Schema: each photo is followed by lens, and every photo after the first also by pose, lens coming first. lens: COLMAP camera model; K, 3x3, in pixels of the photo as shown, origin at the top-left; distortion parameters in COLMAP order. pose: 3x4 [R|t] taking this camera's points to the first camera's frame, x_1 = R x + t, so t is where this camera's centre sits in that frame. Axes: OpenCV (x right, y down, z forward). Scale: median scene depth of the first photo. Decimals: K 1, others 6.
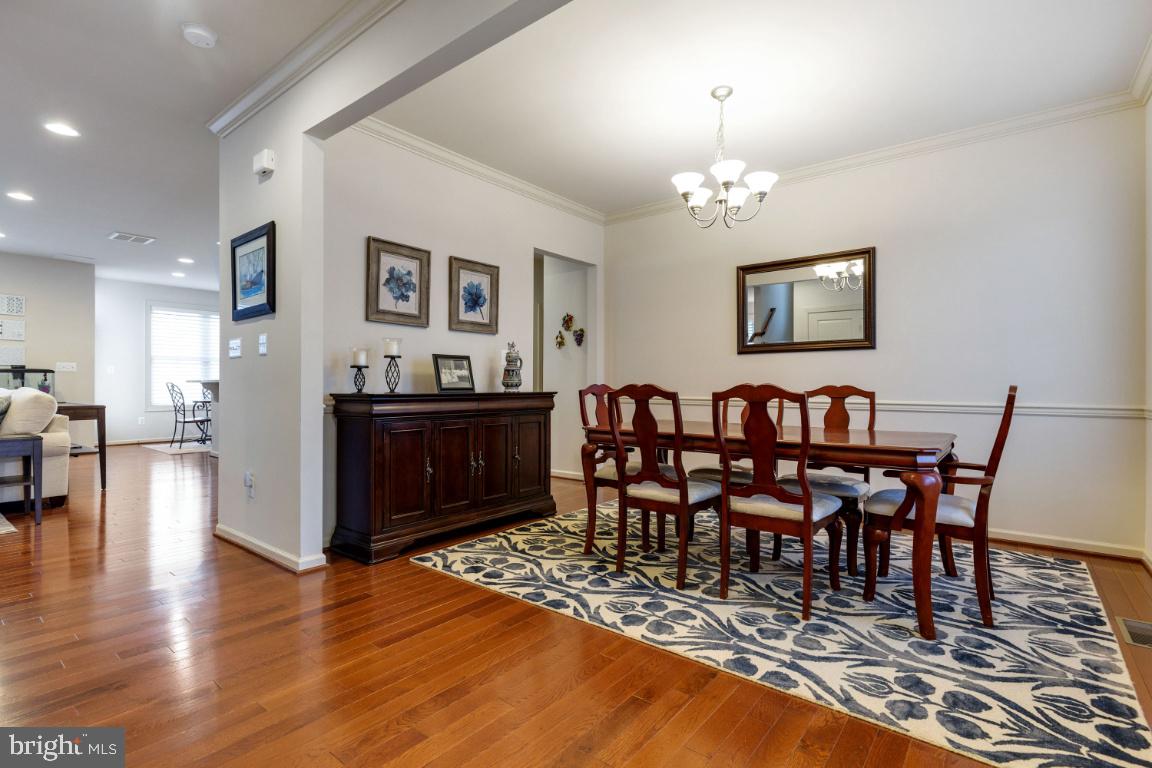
lens RADIAL K [[535.4, 0, 571.0], [0, 535.4, 384.5], [0, 0, 1]] dist [-0.001741, 0.000253]
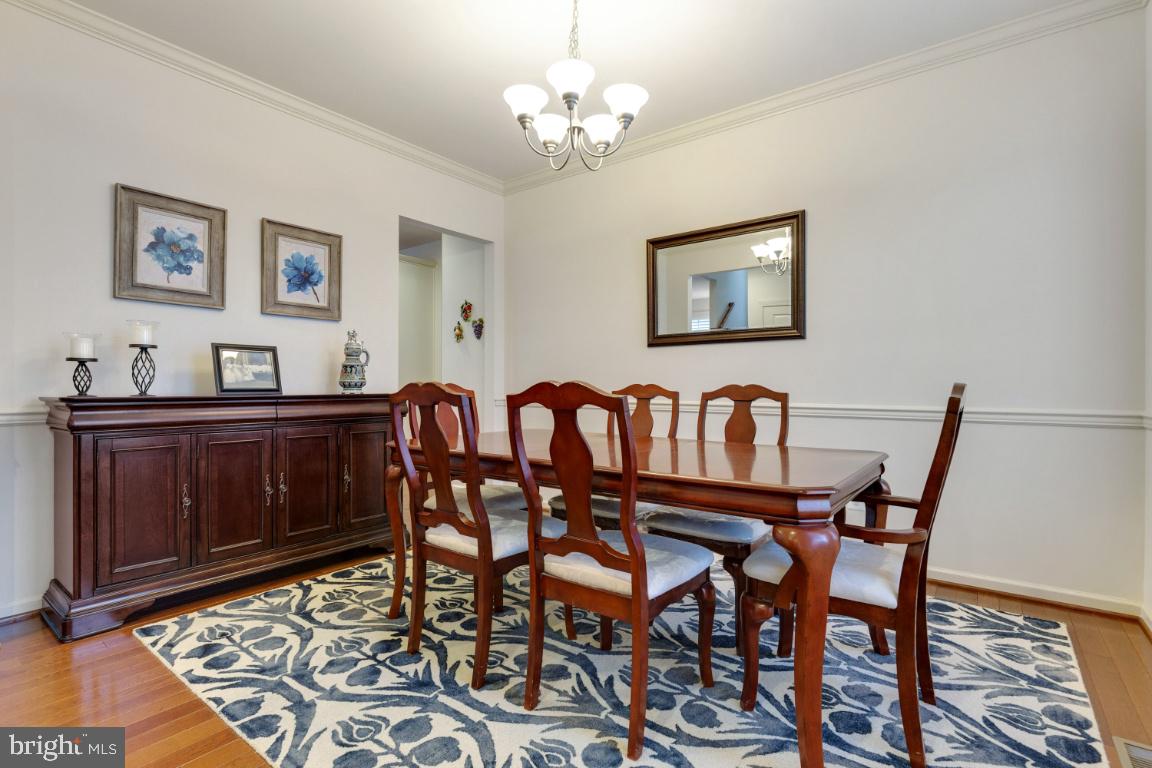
lens RADIAL K [[535.4, 0, 569.2], [0, 535.4, 387.1], [0, 0, 1]] dist [-0.001741, 0.000253]
pose [[0.999673, -0.001644, 0.025510, 0.273619], [0.001560, 0.999993, 0.003295, 0.003104], [-0.025515, -0.003254, 0.999669, 0.296245]]
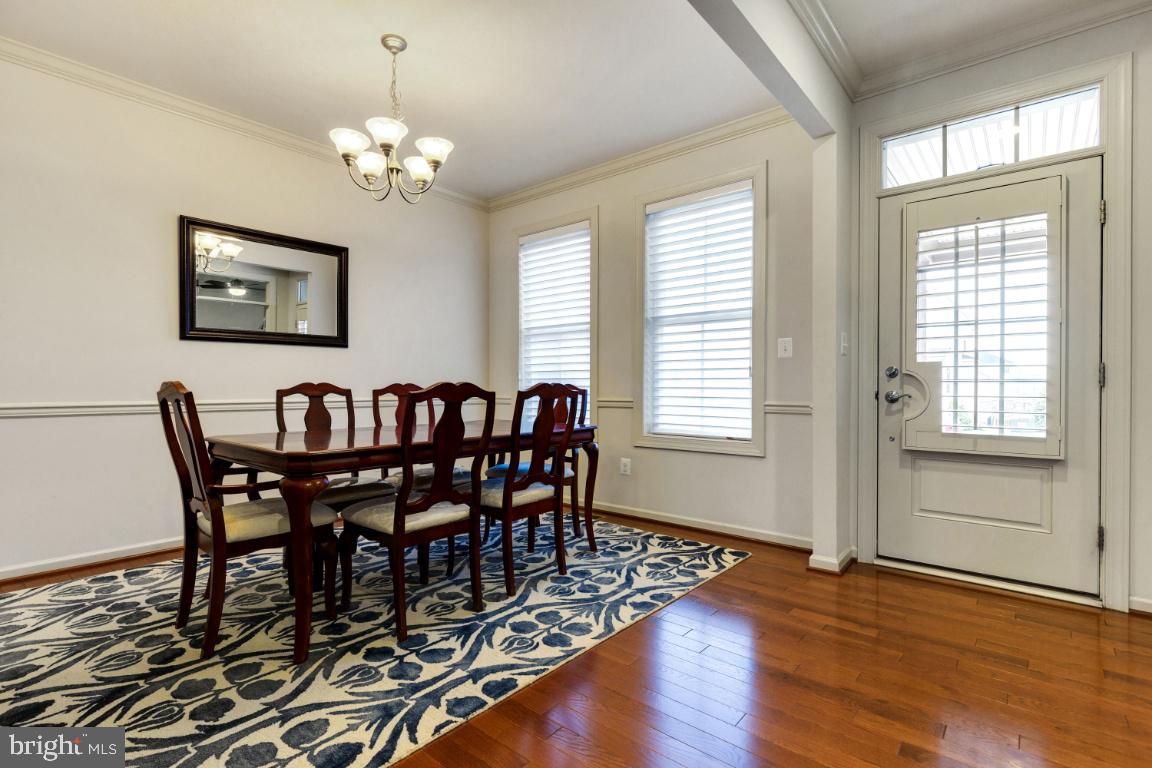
lens RADIAL K [[535.4, 0, 577.8], [0, 535.4, 393.5], [0, 0, 1]] dist [-0.001741, 0.000253]
pose [[0.025965, -0.014846, 0.999553, -0.617302], [-0.006902, 0.999863, 0.015030, 0.003264], [-0.999639, -0.007289, 0.025859, 0.737139]]
